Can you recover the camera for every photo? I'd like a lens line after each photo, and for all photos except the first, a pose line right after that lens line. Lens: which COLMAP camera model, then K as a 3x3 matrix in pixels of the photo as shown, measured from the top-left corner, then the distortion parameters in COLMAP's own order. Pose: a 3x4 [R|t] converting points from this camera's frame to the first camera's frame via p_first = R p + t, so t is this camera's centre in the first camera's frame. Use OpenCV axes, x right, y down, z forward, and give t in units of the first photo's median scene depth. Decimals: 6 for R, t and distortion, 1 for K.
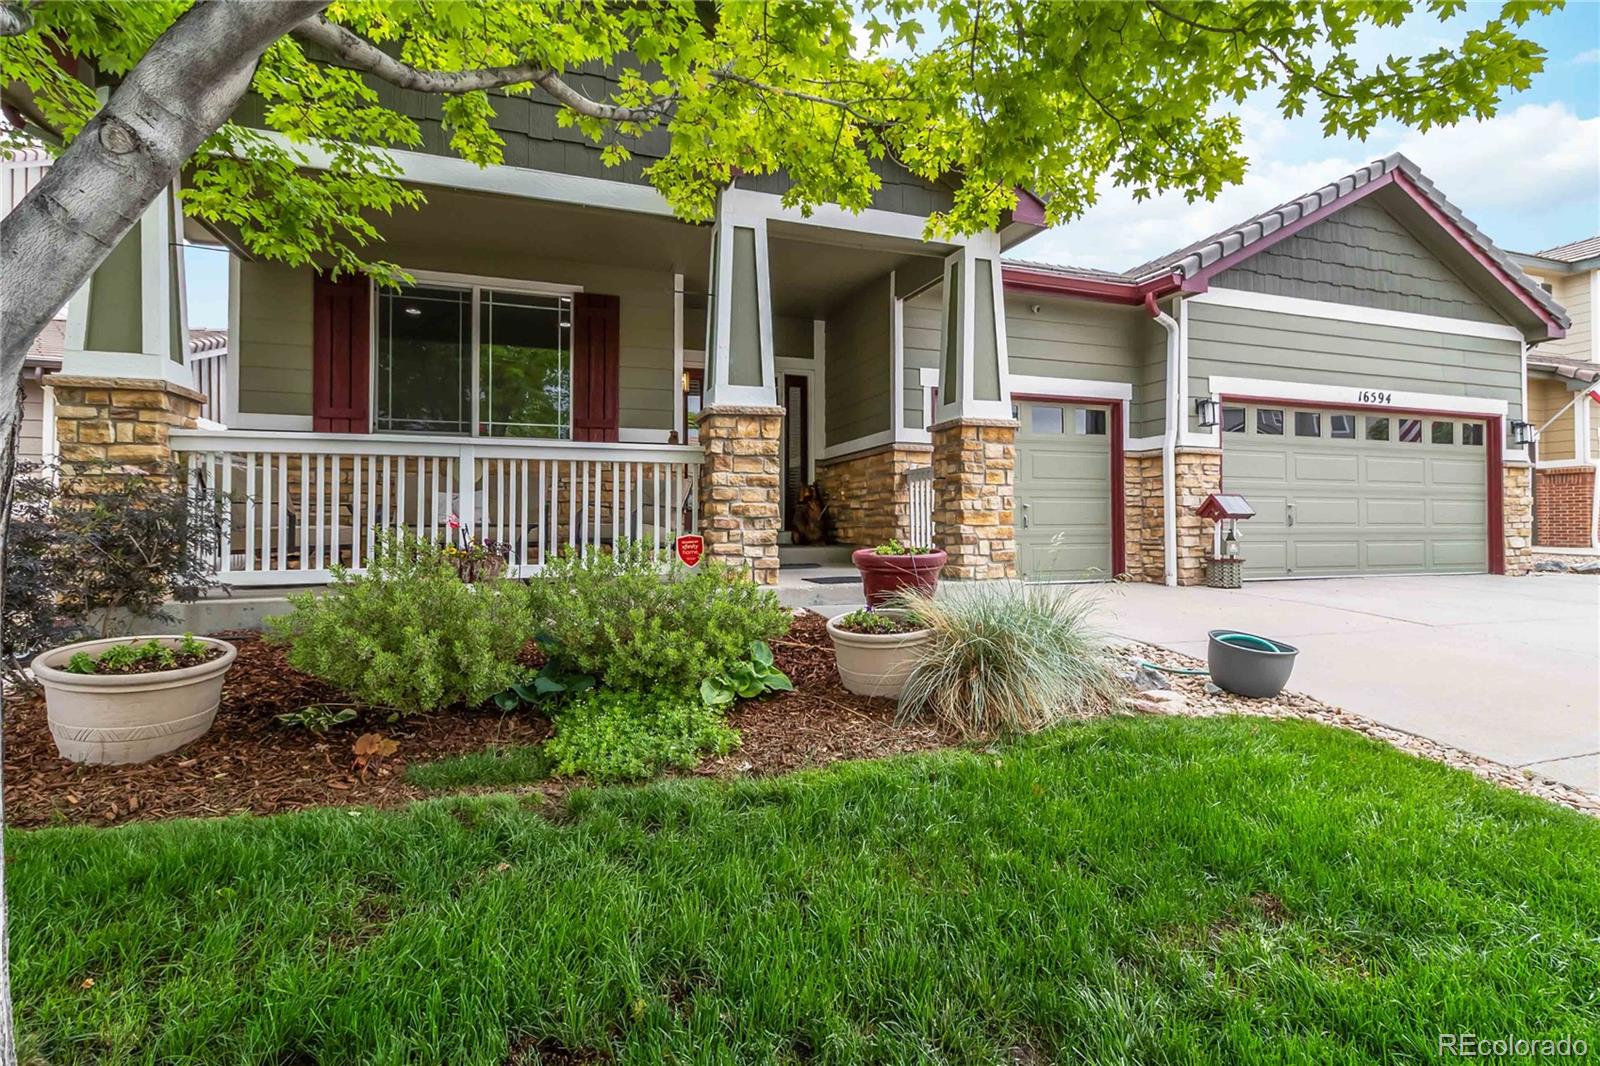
lens RADIAL K [[738.7, 0, 806.9], [0, 738.7, 509.9], [0, 0, 1]] dist [0.008899, 0.000581]
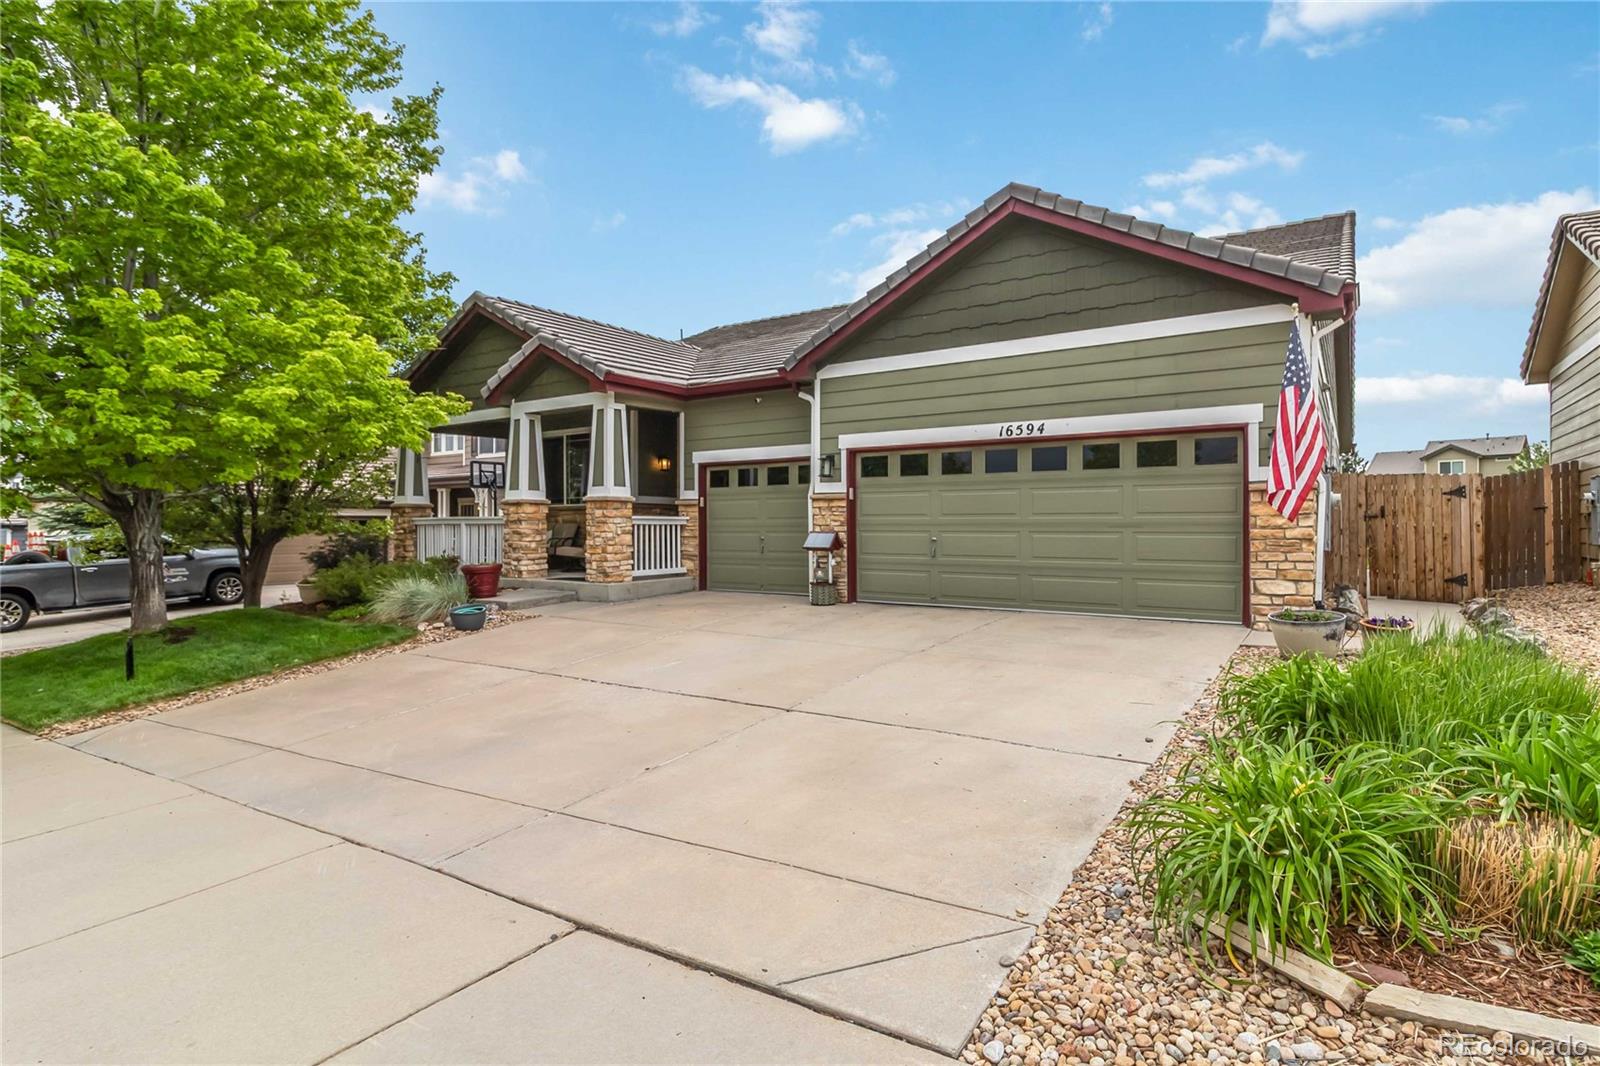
lens RADIAL K [[788.3, 0, 800.0], [0, 788.3, 533.0], [0, 0, 1]] dist [0.010829, 0.000308]
pose [[0.608876, 0.003707, -0.793257, 2.153544], [0.016720, 0.999707, 0.017505, -0.057462], [0.793089, -0.023922, 0.608636, 0.193261]]
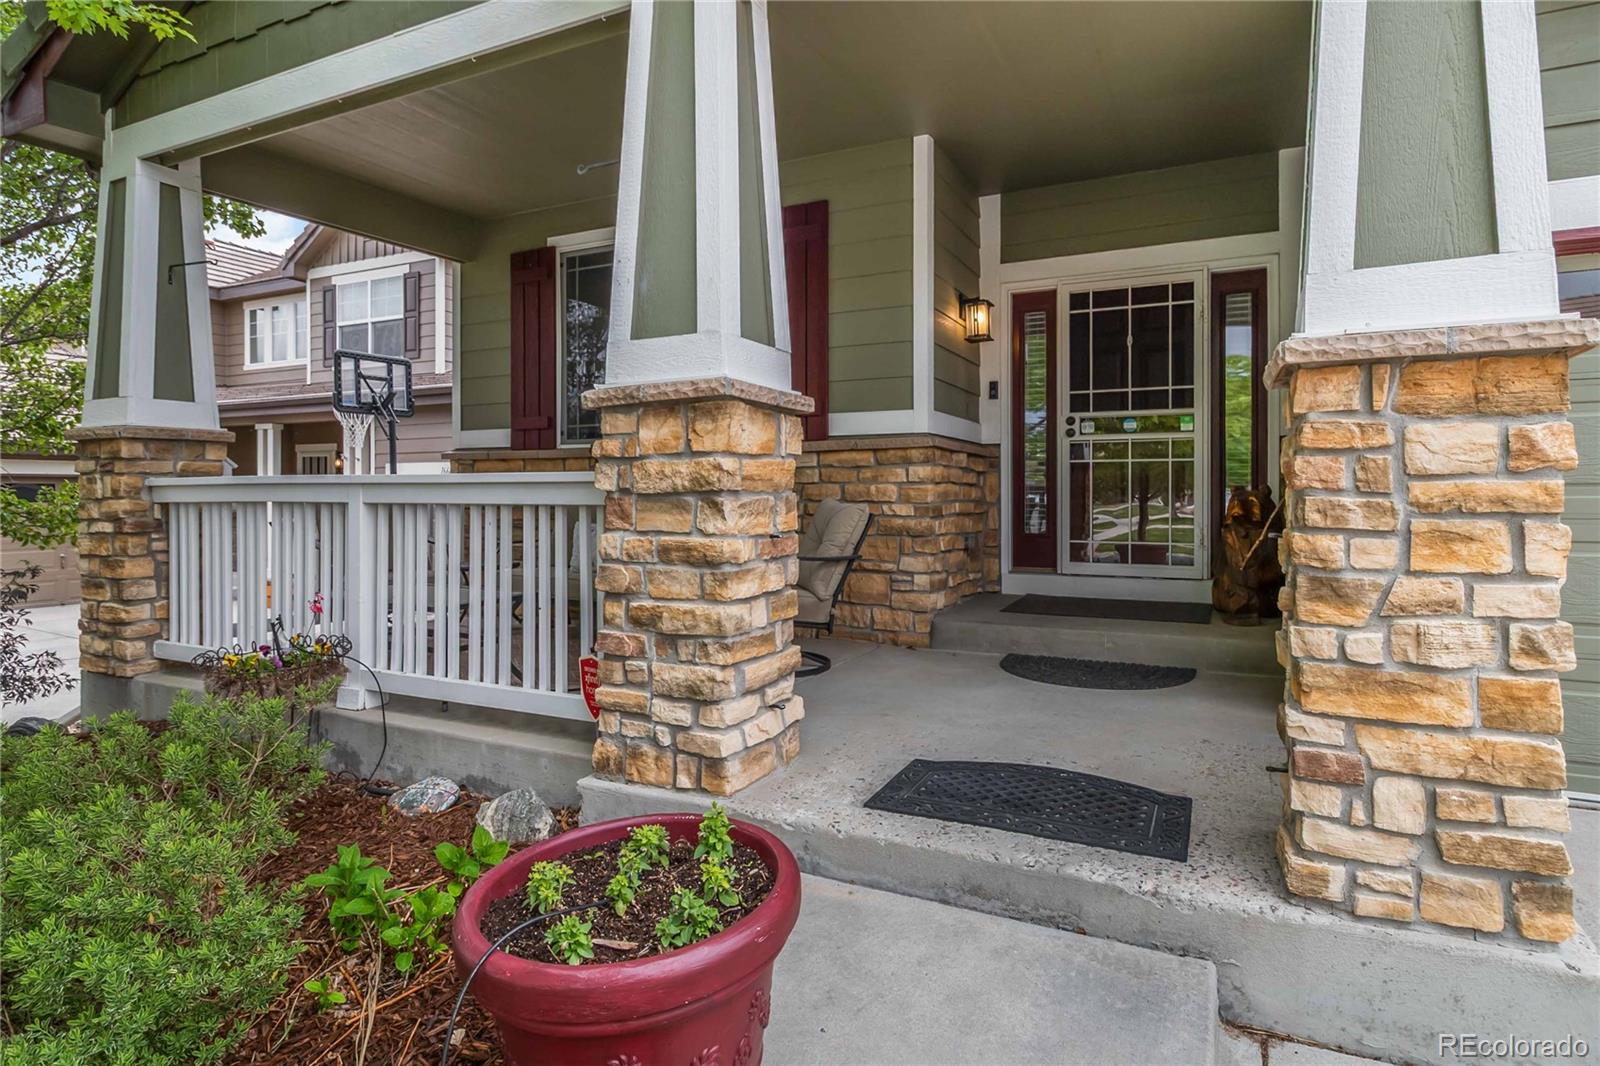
lens RADIAL K [[846.4, 0, 804.9], [0, 846.4, 494.7], [0, 0, 1]] dist [0.001426, -0.000511]
pose [[0.715306, 0.001132, -0.698811, 0.301574], [0.015162, 0.999738, 0.017139, -0.072287], [0.698647, -0.022855, 0.715101, 0.624492]]
